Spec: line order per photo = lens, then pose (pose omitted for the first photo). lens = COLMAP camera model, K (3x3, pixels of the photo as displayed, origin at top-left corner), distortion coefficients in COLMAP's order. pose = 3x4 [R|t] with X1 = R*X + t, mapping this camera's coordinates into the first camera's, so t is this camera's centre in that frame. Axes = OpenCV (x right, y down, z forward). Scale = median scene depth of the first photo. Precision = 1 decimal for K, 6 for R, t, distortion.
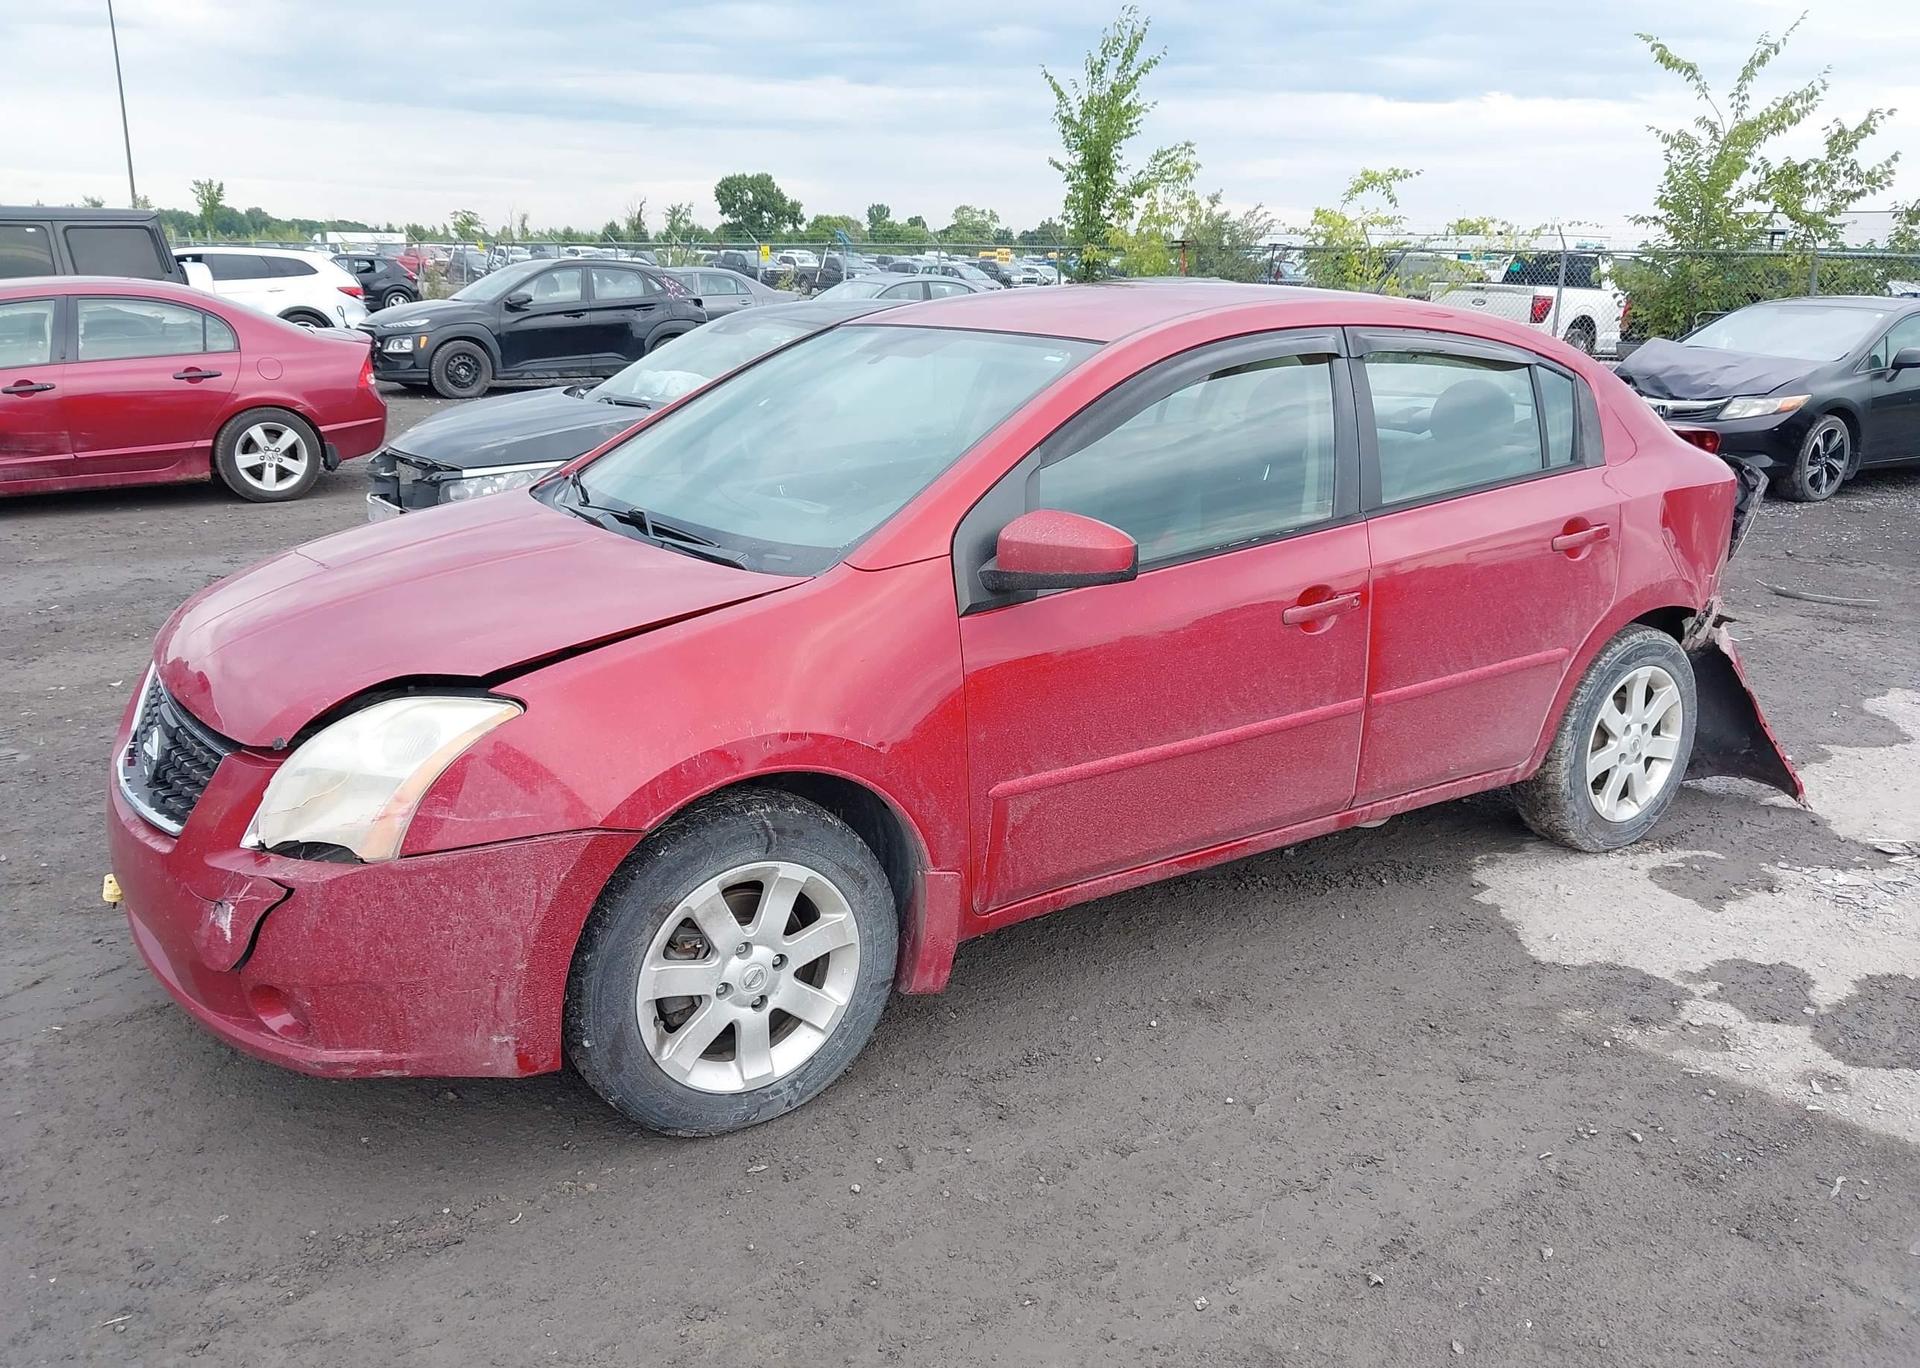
lens RADIAL K [[1545.6, 0, 944.0], [0, 1545.6, 672.1], [0, 0, 1]] dist [0.009430, -0.012940]
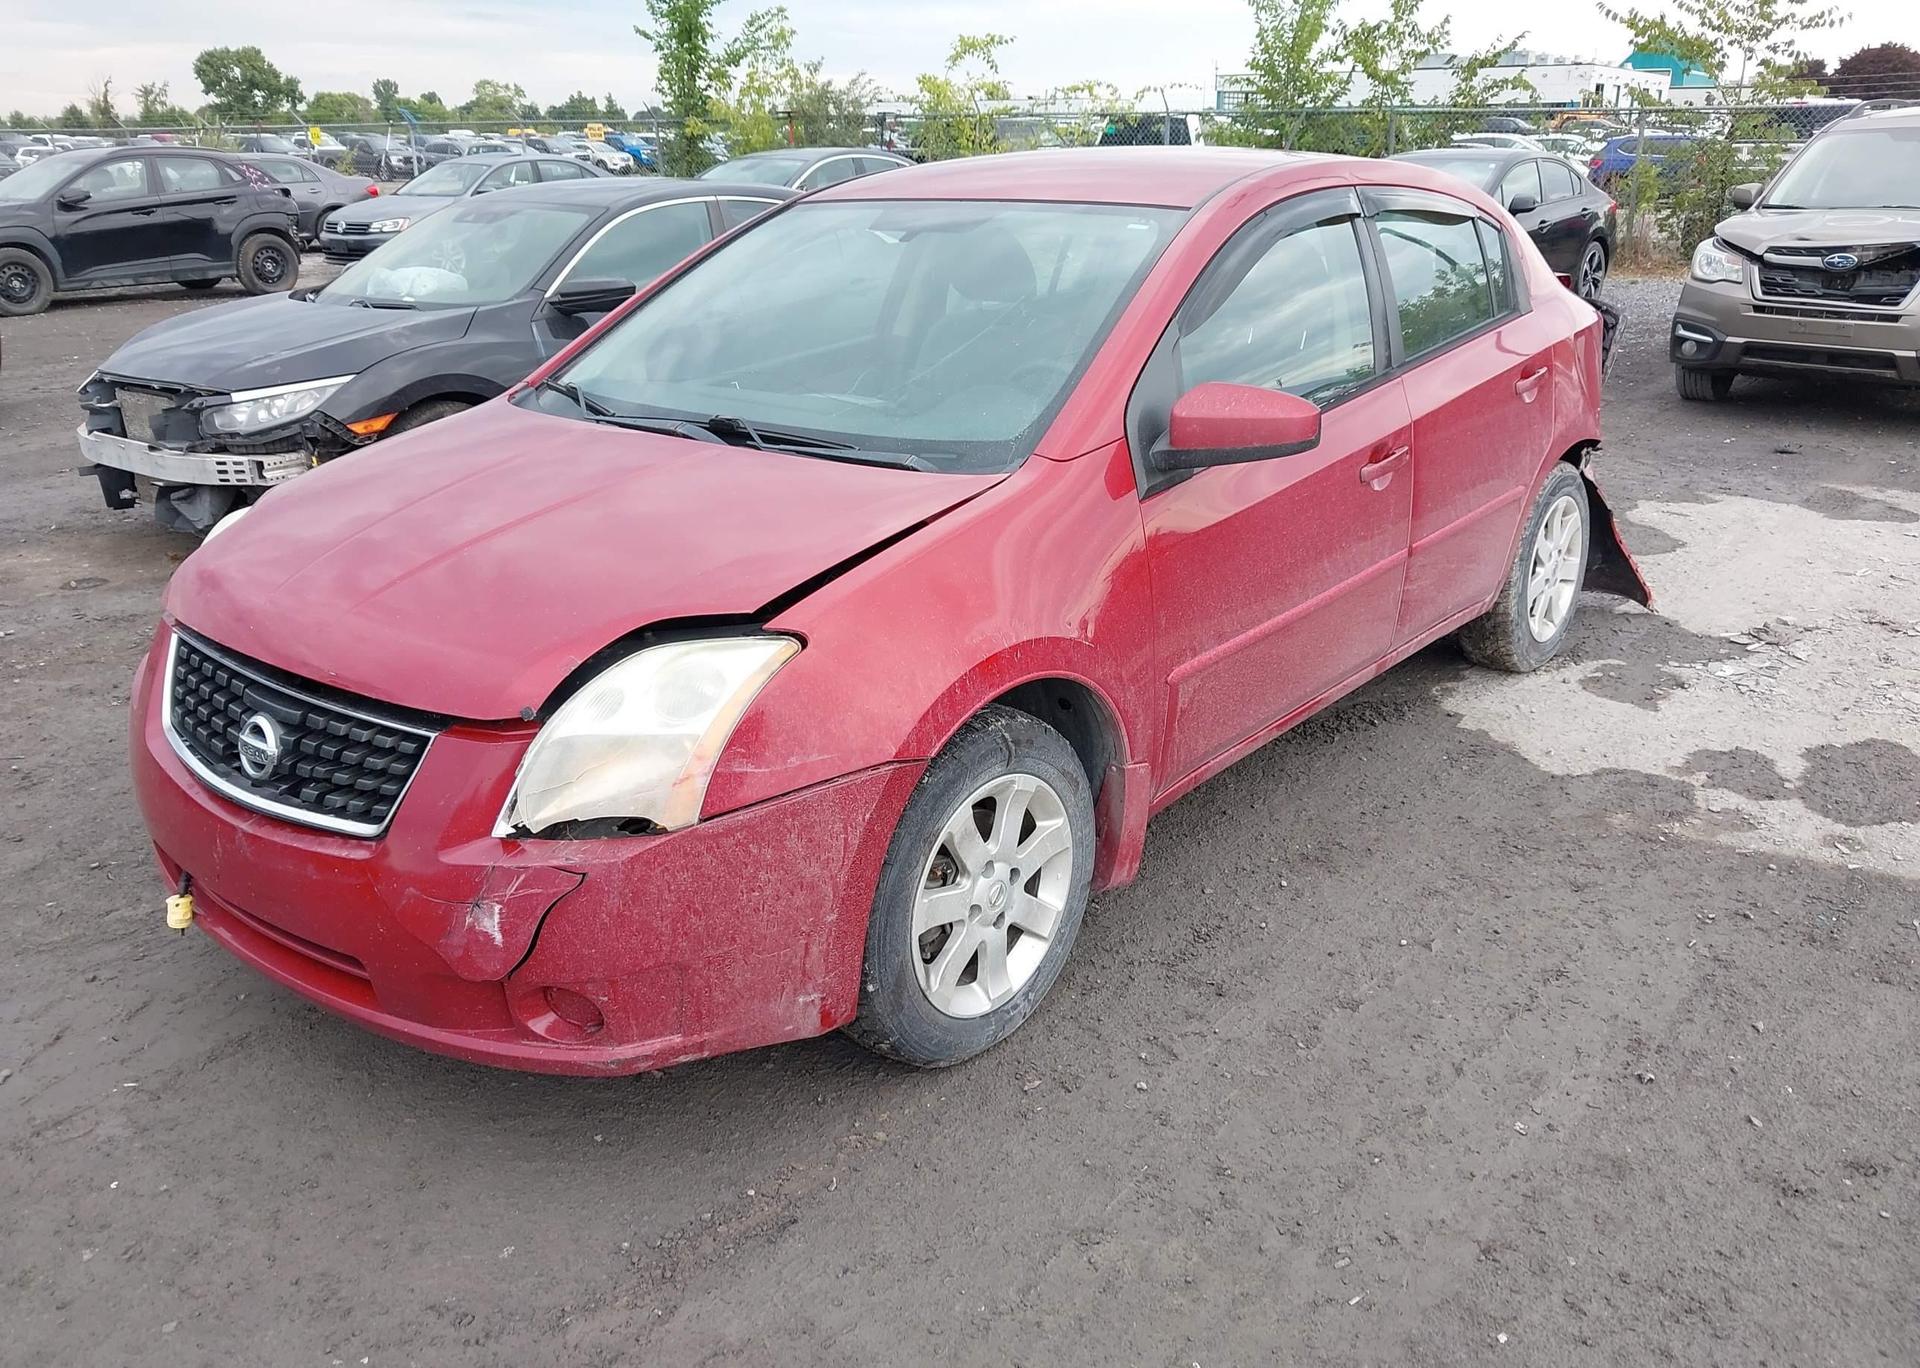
lens RADIAL K [[1545.6, 0, 941.3], [0, 1545.6, 679.2], [0, 0, 1]] dist [0.009430, -0.012940]
pose [[0.958732, -0.117090, 0.259081, -0.307561], [0.096360, 0.991145, 0.091361, -0.021278], [-0.267484, -0.062626, 0.961525, 0.073993]]
